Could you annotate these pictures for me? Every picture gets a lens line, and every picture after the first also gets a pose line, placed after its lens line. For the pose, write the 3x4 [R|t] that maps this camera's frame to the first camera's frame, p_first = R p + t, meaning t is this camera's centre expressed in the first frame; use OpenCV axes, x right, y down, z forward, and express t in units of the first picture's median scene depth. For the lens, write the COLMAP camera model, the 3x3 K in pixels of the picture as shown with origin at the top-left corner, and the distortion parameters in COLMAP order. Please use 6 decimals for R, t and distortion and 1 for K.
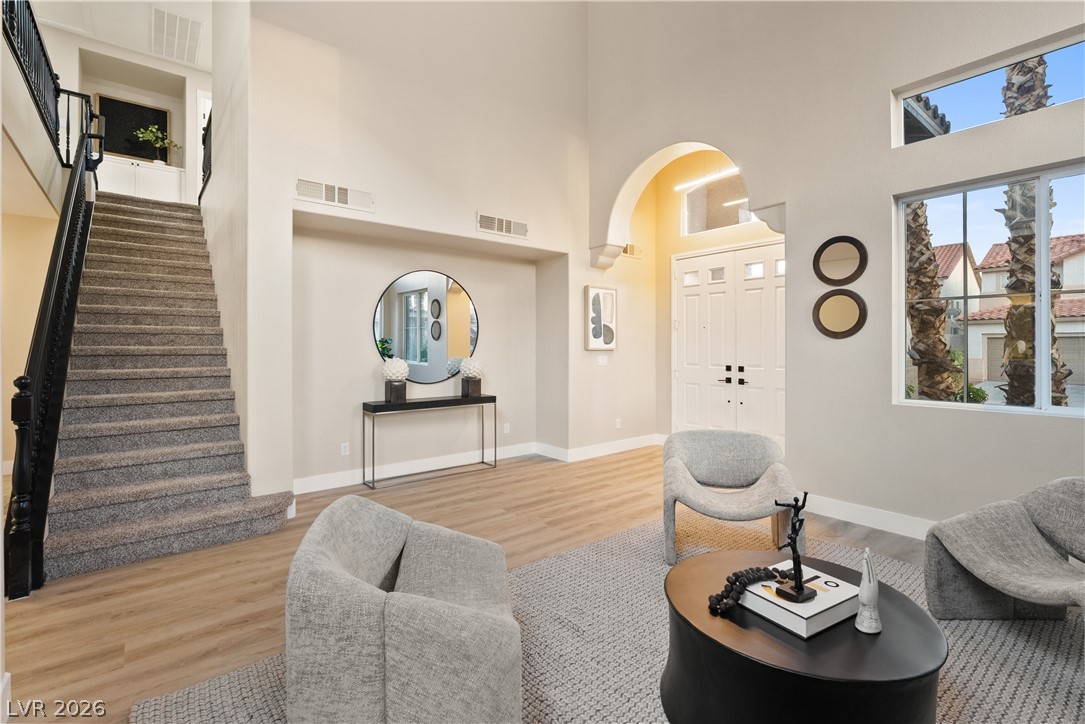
lens RADIAL K [[492.8, 0, 538.7], [0, 492.8, 346.4], [0, 0, 1]] dist [-0.013470, 0.005677]
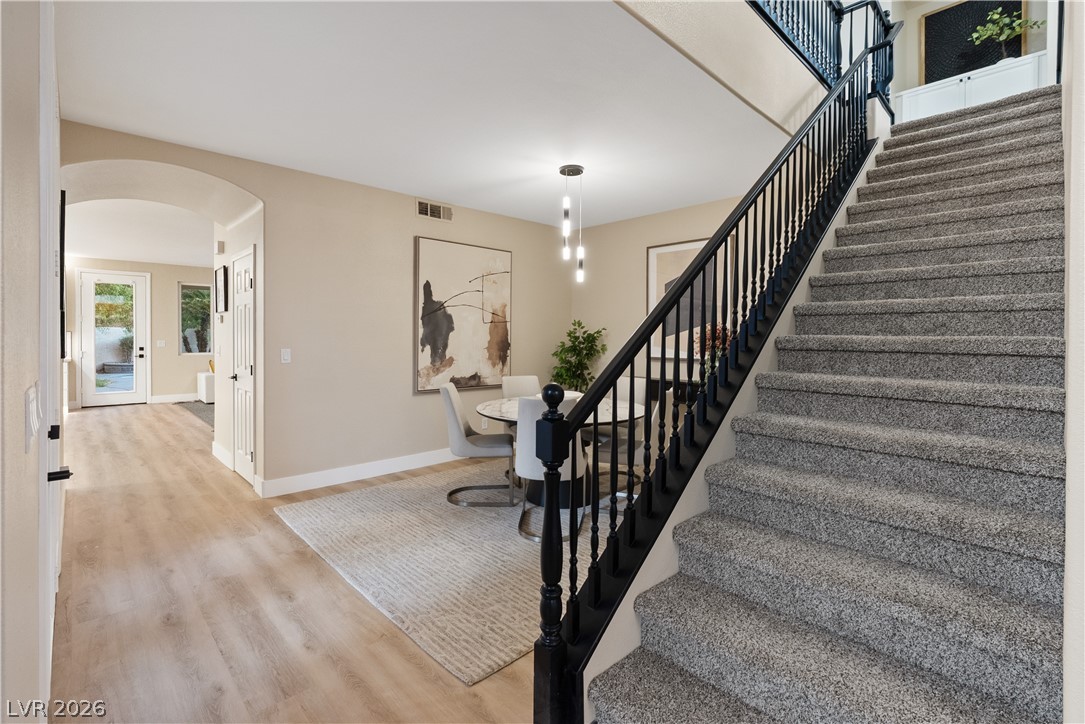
lens RADIAL K [[492.8, 0, 546.3], [0, 492.8, 341.3], [0, 0, 1]] dist [-0.013470, 0.005677]
pose [[0.086646, 0.011293, -0.996175, -0.261154], [-0.006808, 0.999919, 0.010743, 0.002935], [0.996216, 0.005851, 0.086716, 0.518806]]
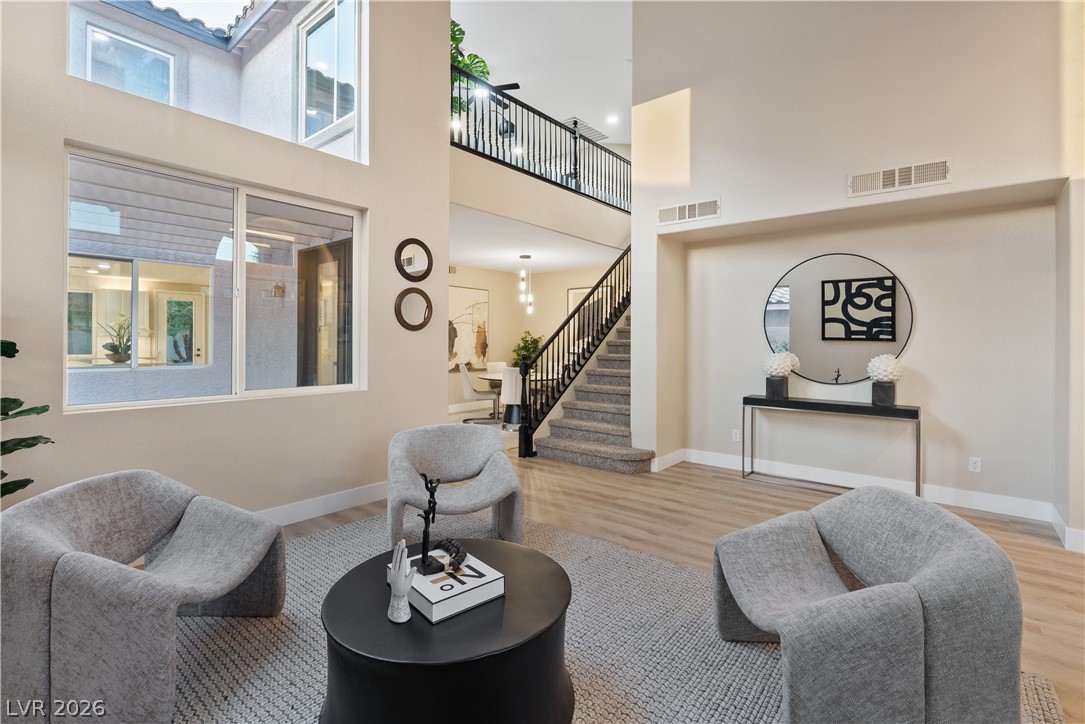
lens RADIAL K [[492.8, 0, 548.6], [0, 492.8, 337.7], [0, 0, 1]] dist [-0.013470, 0.005677]
pose [[0.200284, -0.002654, -0.979734, 0.581872], [-0.005953, 0.999975, -0.003925, 0.000038], [0.979720, 0.006619, 0.200263, 0.372502]]
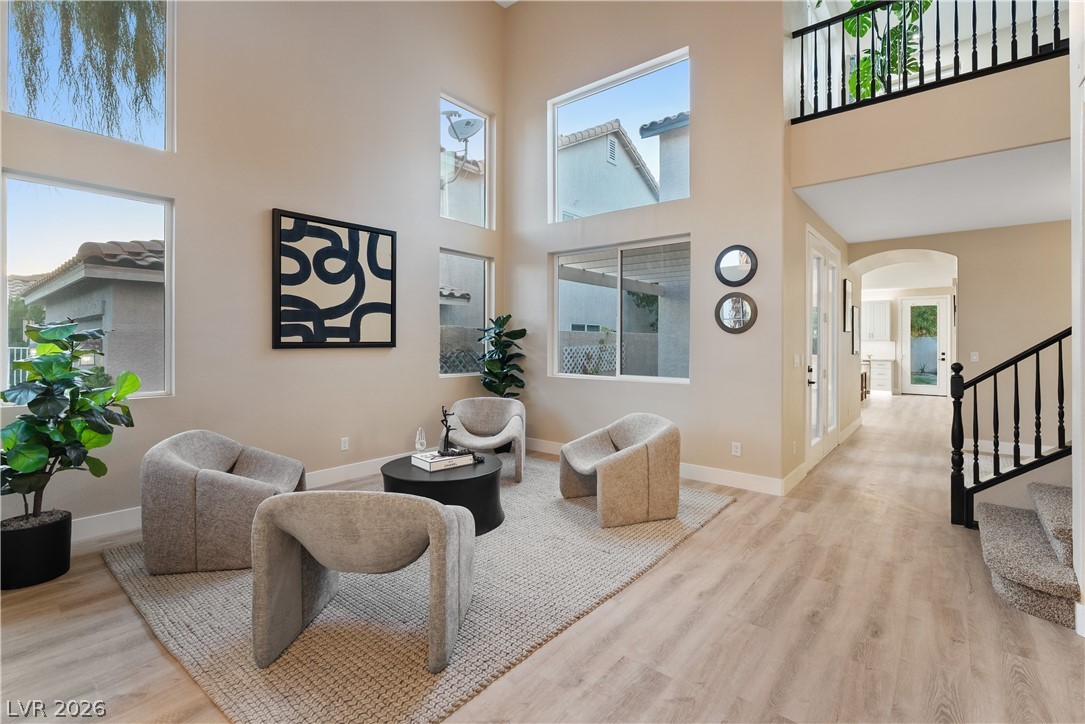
lens RADIAL K [[492.8, 0, 541.2], [0, 492.8, 346.1], [0, 0, 1]] dist [-0.013470, 0.005677]
pose [[-0.980743, 0.001835, -0.195294, 0.192896], [-0.000191, 0.999946, 0.010356, -0.000829], [0.195303, 0.010194, -0.980690, 1.165622]]
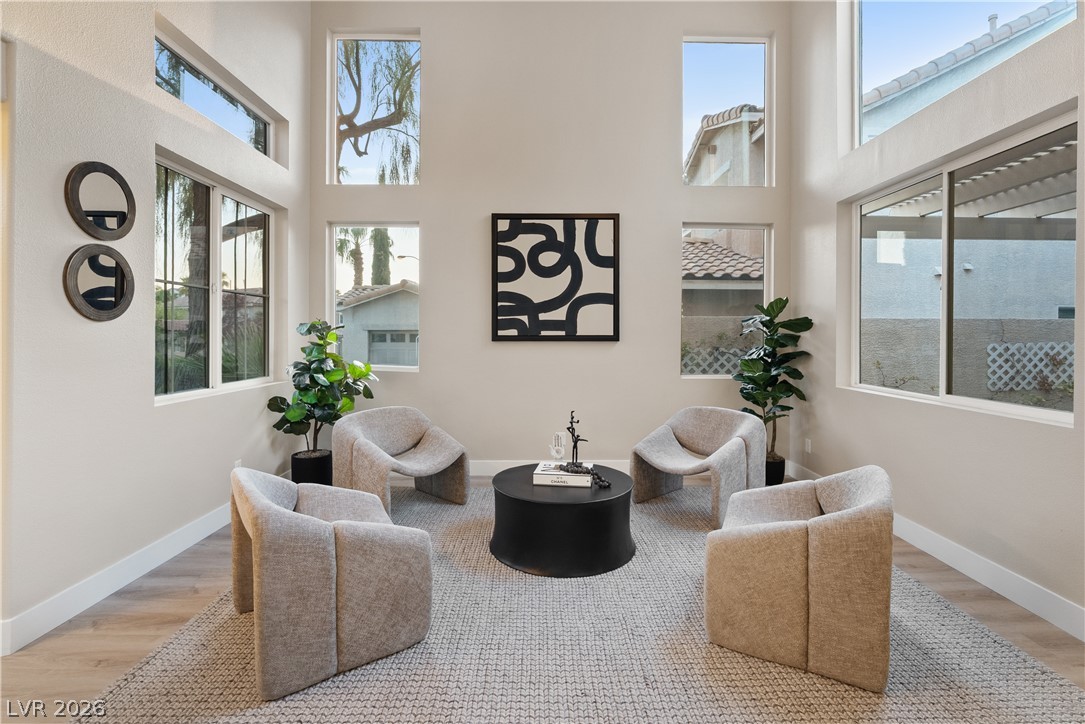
lens RADIAL K [[492.8, 0, 548.0], [0, 492.8, 341.6], [0, 0, 1]] dist [-0.013470, 0.005677]
pose [[-0.782278, -0.008621, 0.622869, -0.202080], [-0.000215, 0.999908, 0.013571, 0.000593], [-0.622929, 0.010482, -0.782208, 0.899184]]
